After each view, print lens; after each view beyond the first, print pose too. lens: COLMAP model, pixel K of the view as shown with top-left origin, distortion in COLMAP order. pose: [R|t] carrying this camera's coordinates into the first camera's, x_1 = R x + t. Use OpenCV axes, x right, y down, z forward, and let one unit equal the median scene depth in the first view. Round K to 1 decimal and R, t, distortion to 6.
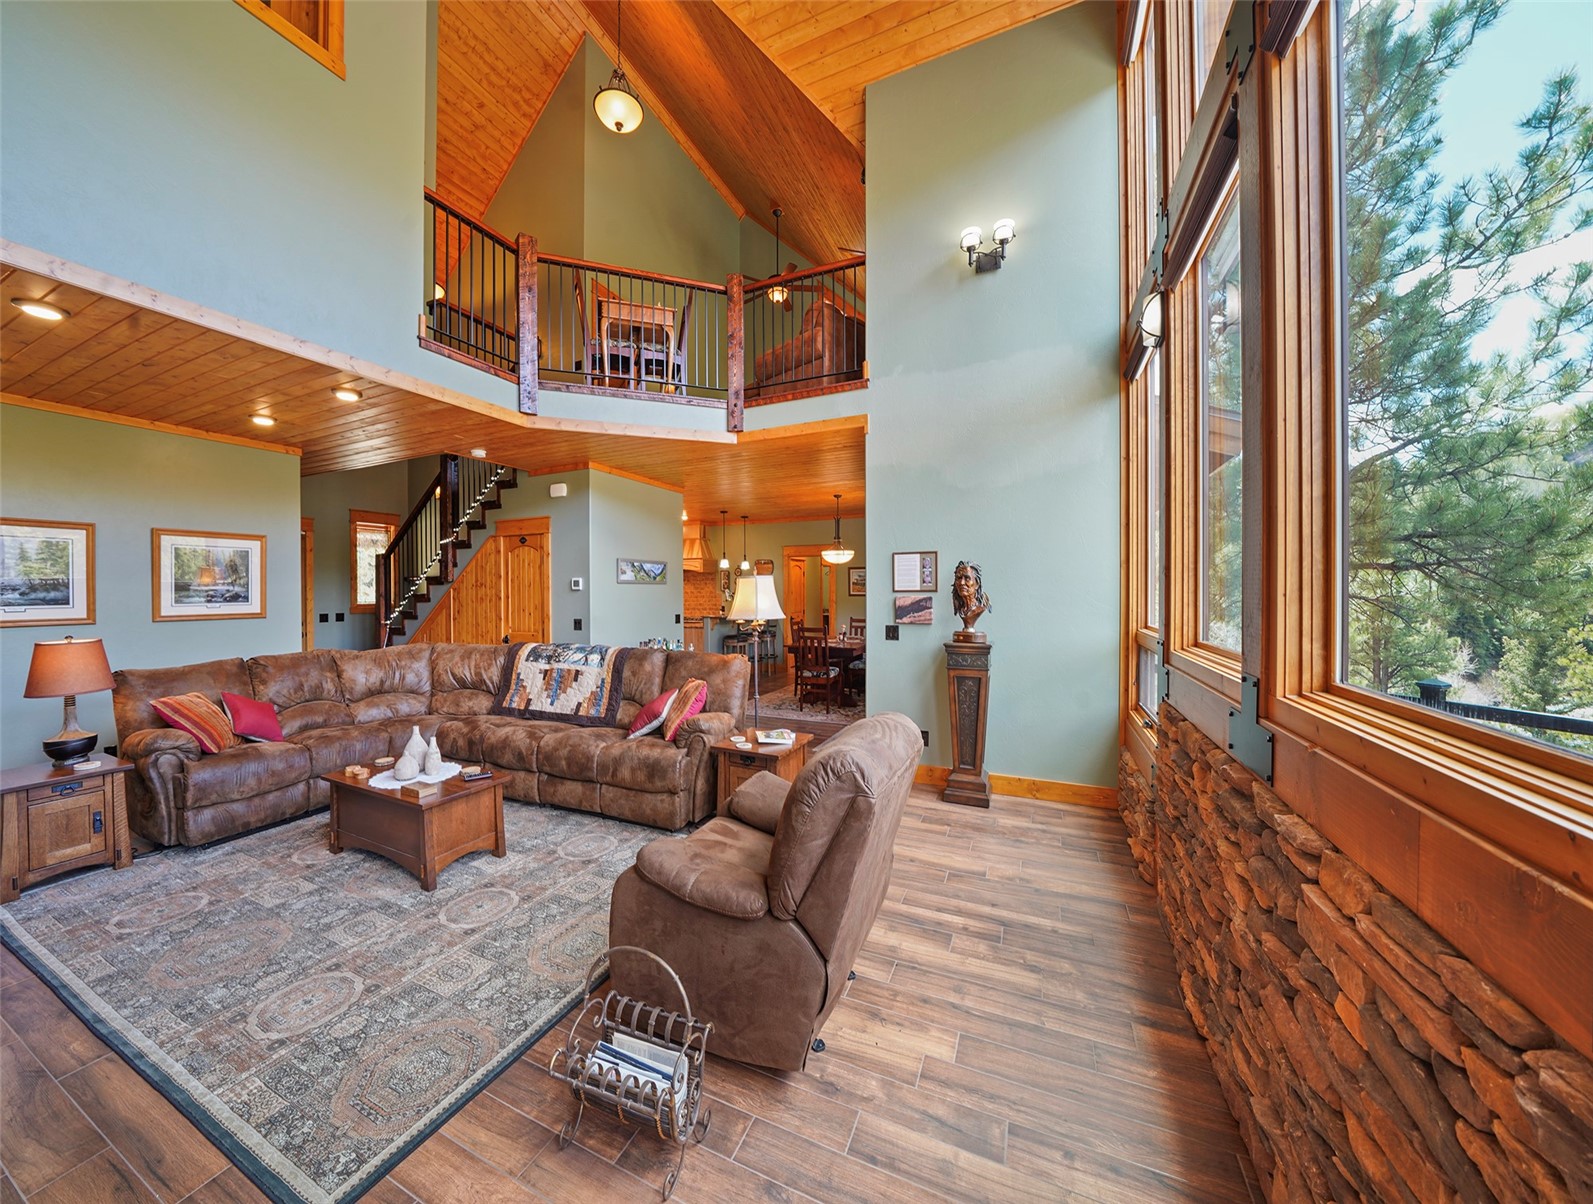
lens RADIAL K [[549.8, 0, 783.3], [0, 549.8, 599.0], [0, 0, 1]] dist [-0.019258, 0.000073]
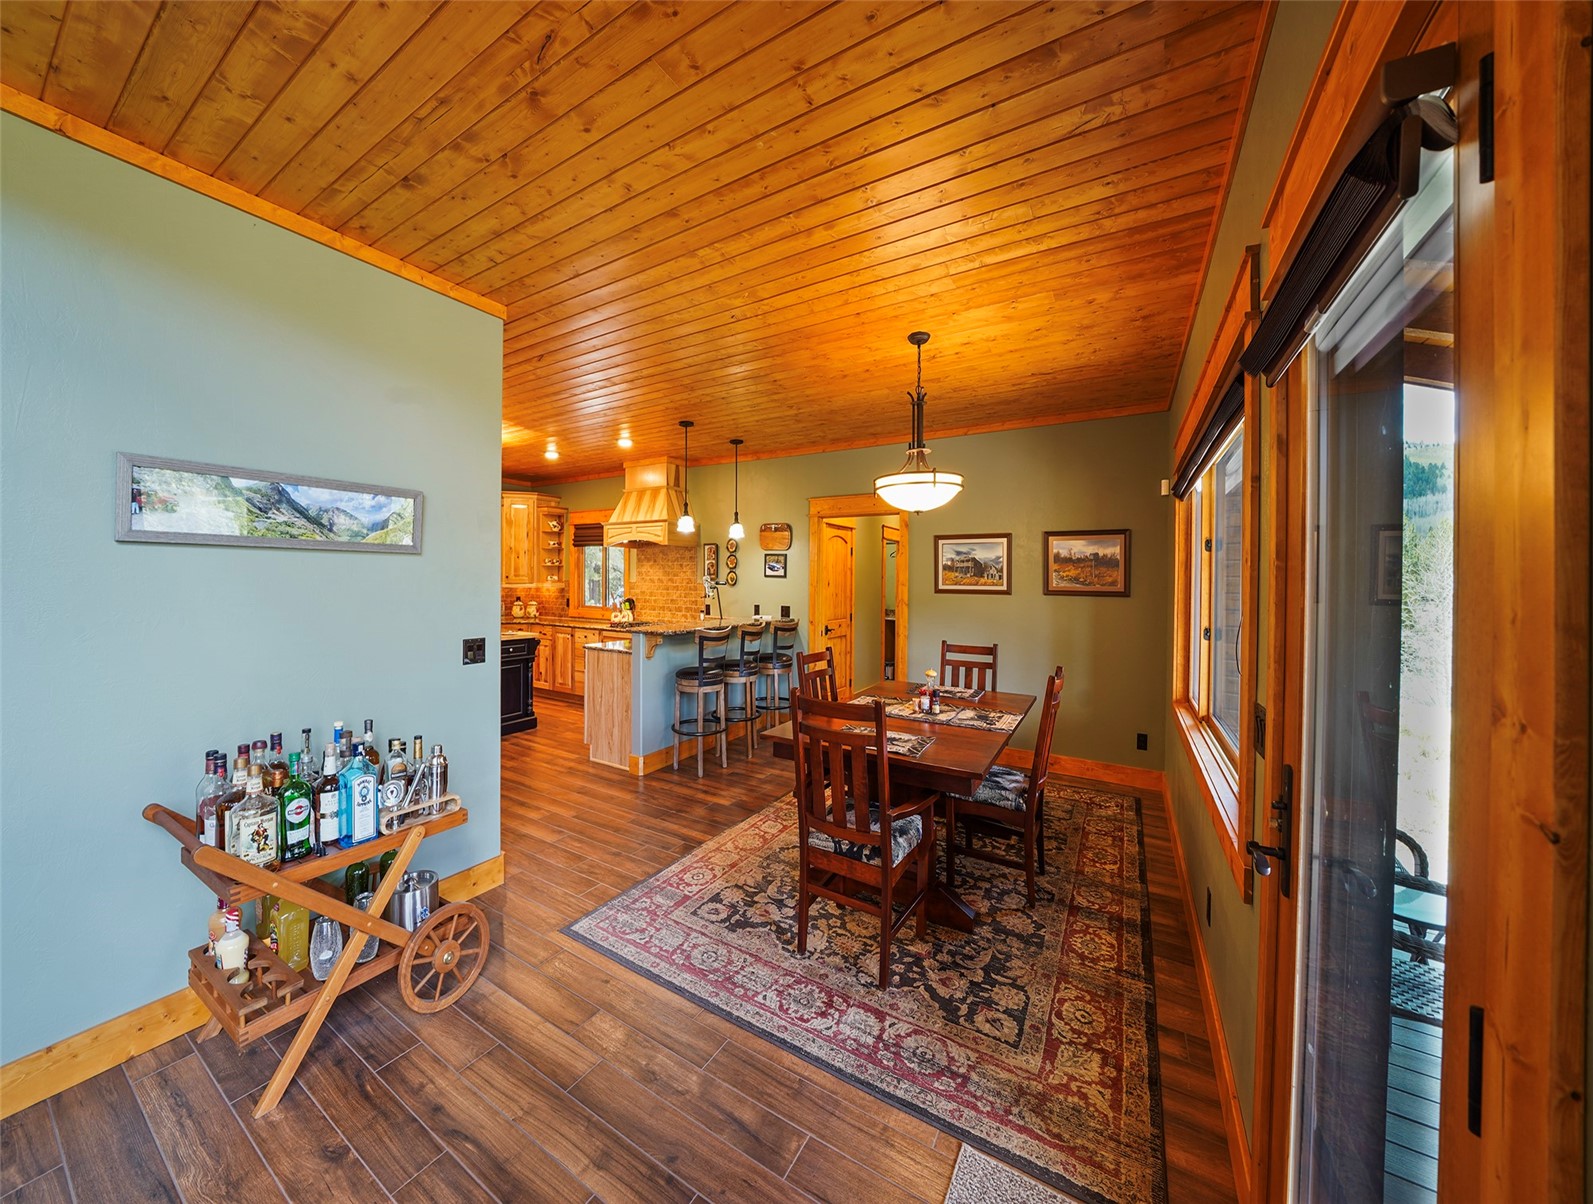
lens RADIAL K [[551.2, 0, 773.8], [0, 551.2, 582.0], [0, 0, 1]] dist [-0.013803, 0.000129]
pose [[0.990666, 0.018636, -0.135030, 0.092804], [-0.020122, 0.999751, -0.009648, -0.017686], [0.134817, 0.012275, 0.990795, 1.103006]]
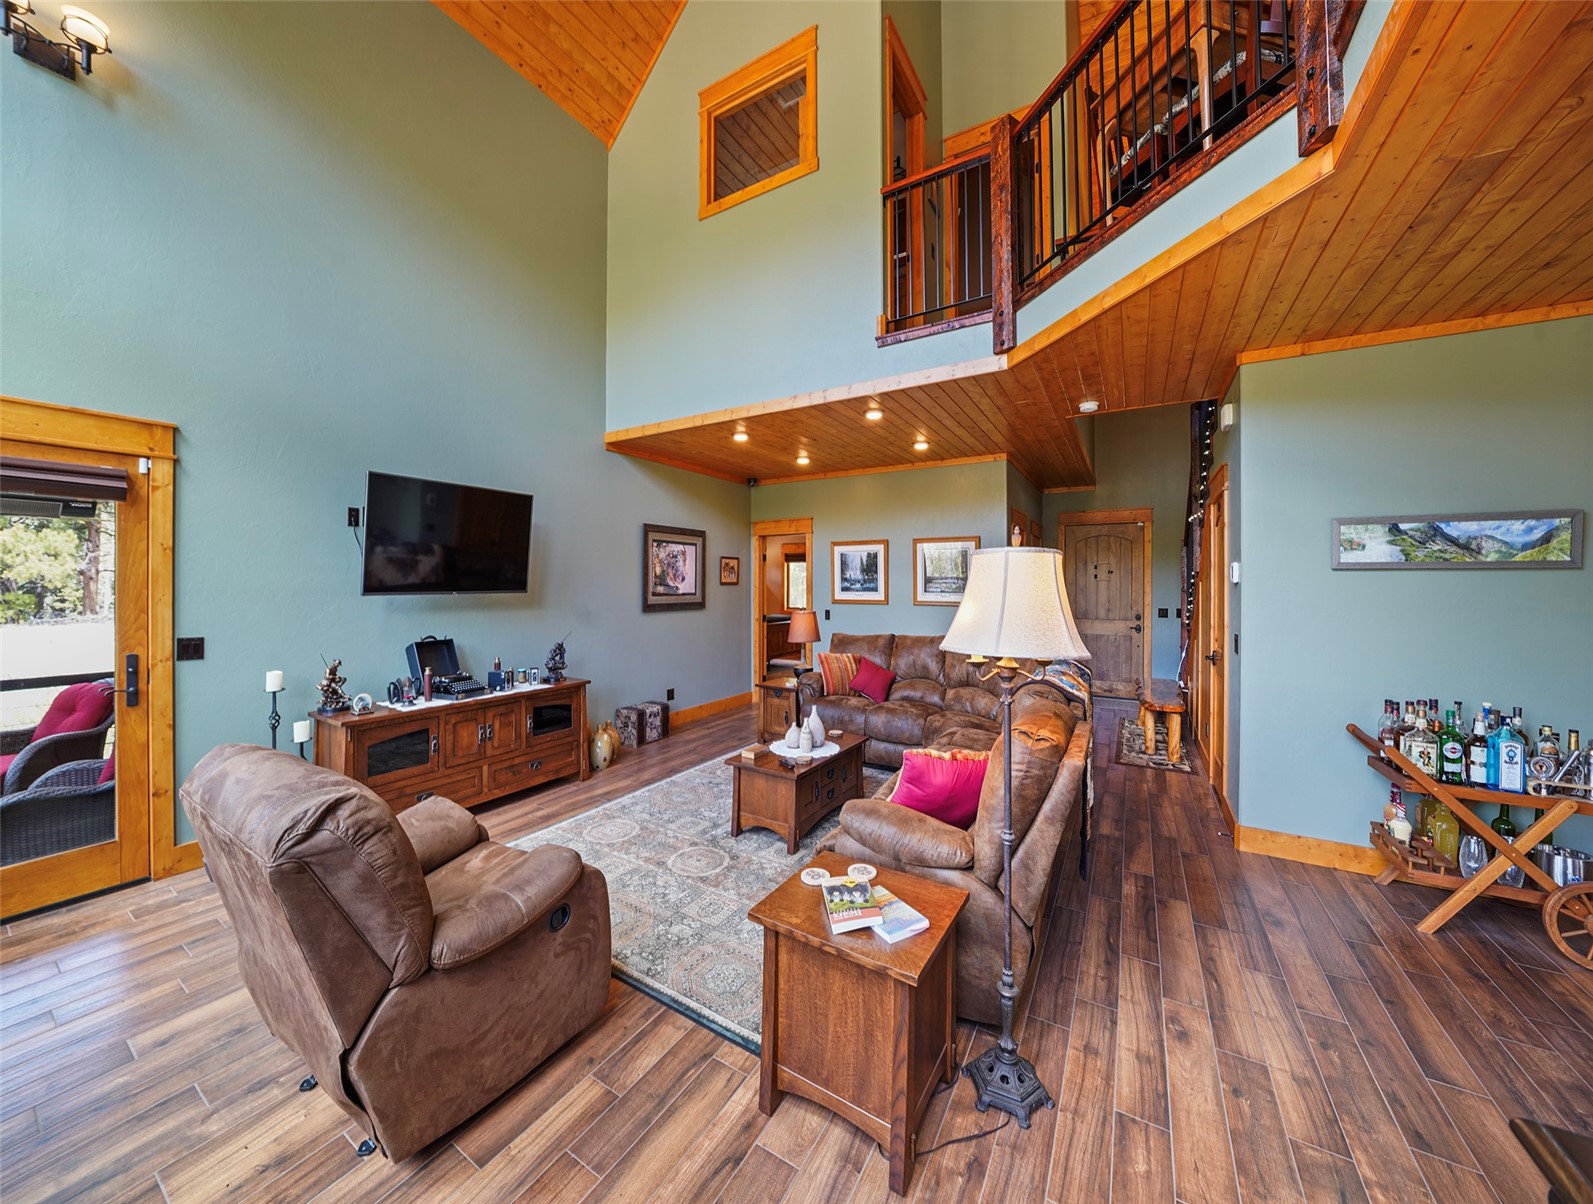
lens RADIAL K [[580.9, 0, 774.6], [0, 580.9, 585.7], [0, 0, 1]] dist [-0.033021, 0.005439]
pose [[-0.138778, 0.005688, -0.990307, 0.381859], [-0.018234, 0.999799, 0.008298, -0.013779], [0.990156, 0.019209, -0.138646, 0.820242]]
